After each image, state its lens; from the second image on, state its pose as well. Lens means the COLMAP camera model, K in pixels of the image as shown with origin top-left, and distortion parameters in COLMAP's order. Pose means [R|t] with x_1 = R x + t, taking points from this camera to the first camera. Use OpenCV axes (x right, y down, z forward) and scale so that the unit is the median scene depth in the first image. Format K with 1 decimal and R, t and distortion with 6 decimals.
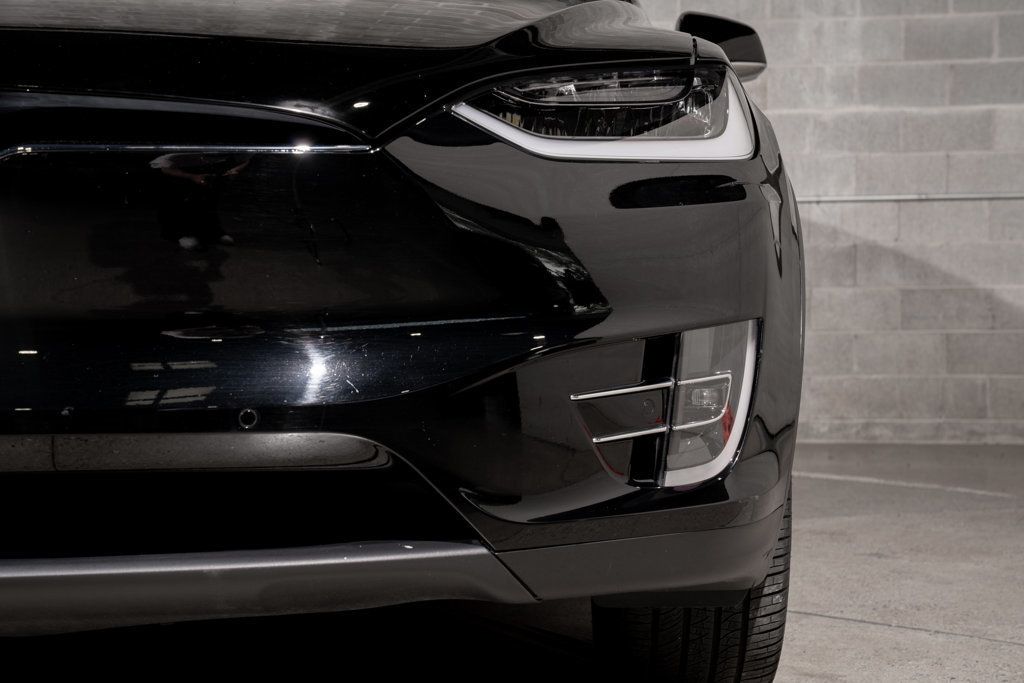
lens RADIAL K [[1550.5, 0, 512.0], [0, 1550.5, 341.5], [0, 0, 1]] dist [0.247662, 0.096362]
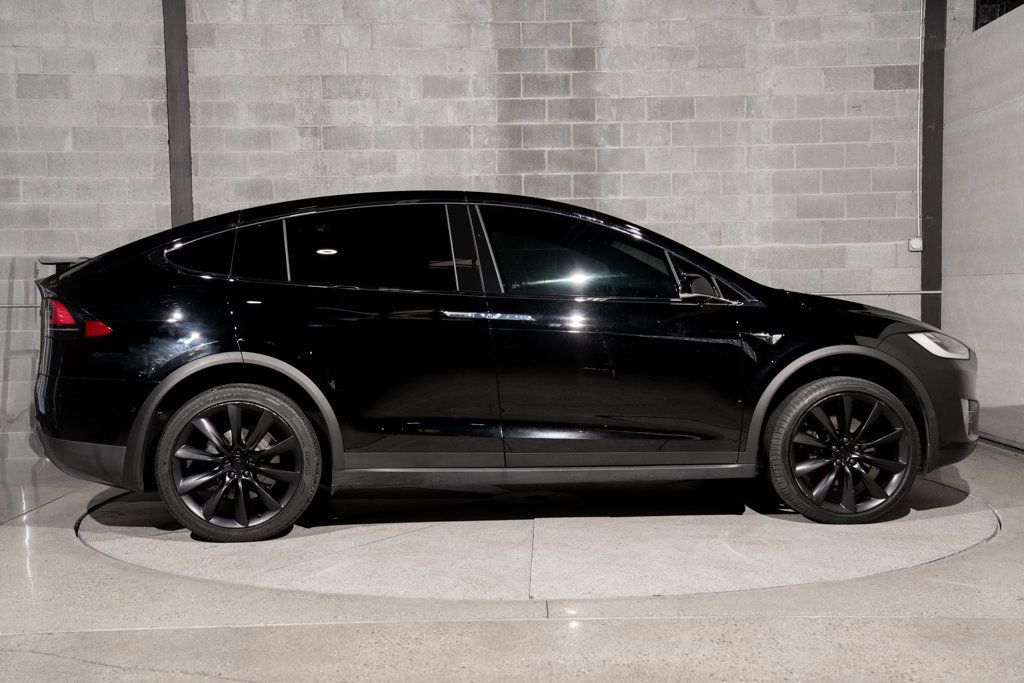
lens RADIAL K [[1339.3, 0, 512.0], [0, 1339.3, 341.5], [0, 0, 1]] dist [0.077899, 0.387044]
pose [[0.999555, -0.011381, 0.027573, -0.117802], [0.010822, 0.999735, 0.020317, -0.072249], [-0.027797, -0.020009, 0.999413, -0.513461]]
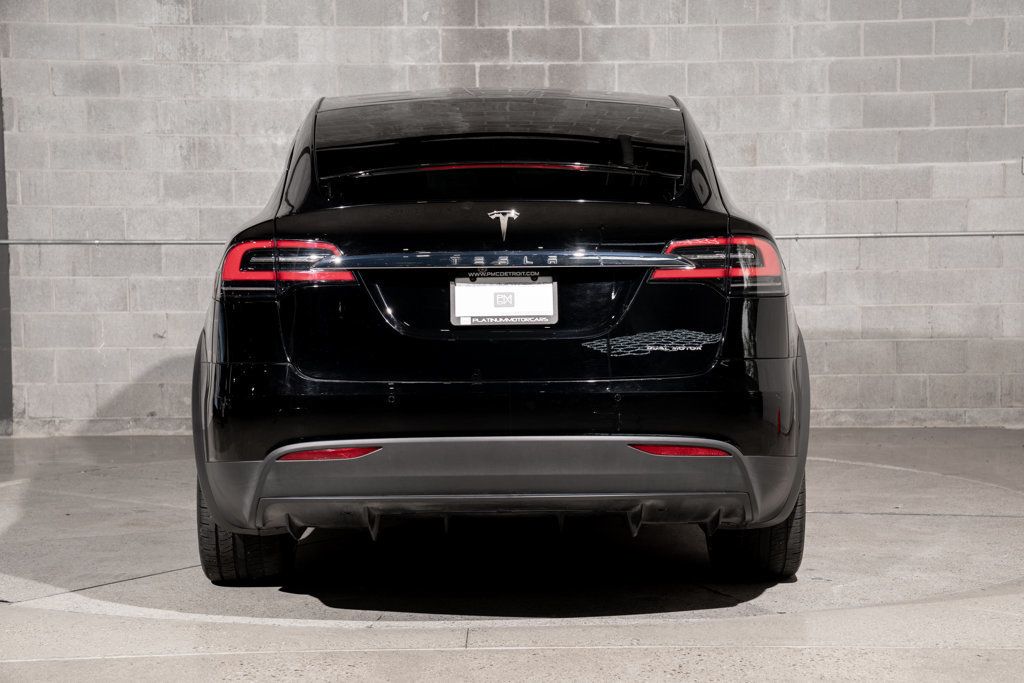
lens RADIAL K [[2035.0, 0, 523.8], [0, 2035.0, 355.3], [0, 0, 1]] dist [0.342361, 0.519423]
pose [[0.999155, -0.006878, 0.040519, -0.092731], [0.004966, 0.998877, 0.047116, -0.073952], [-0.040798, -0.046875, 0.998067, -0.647832]]
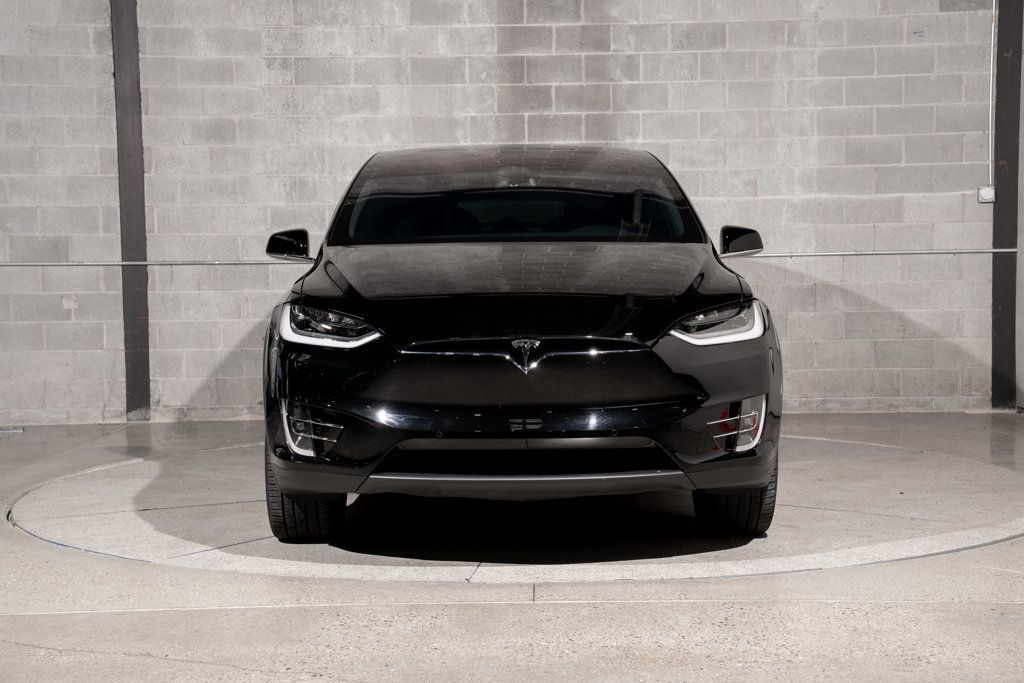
lens RADIAL K [[1590.8, 0, 512.0], [0, 1590.8, 341.5], [0, 0, 1]] dist [0.185389, 0.430591]
pose [[0.999808, -0.010365, 0.016640, -0.103745], [0.009796, 0.999375, 0.033952, -0.061631], [-0.016982, -0.033782, 0.999285, -0.558212]]
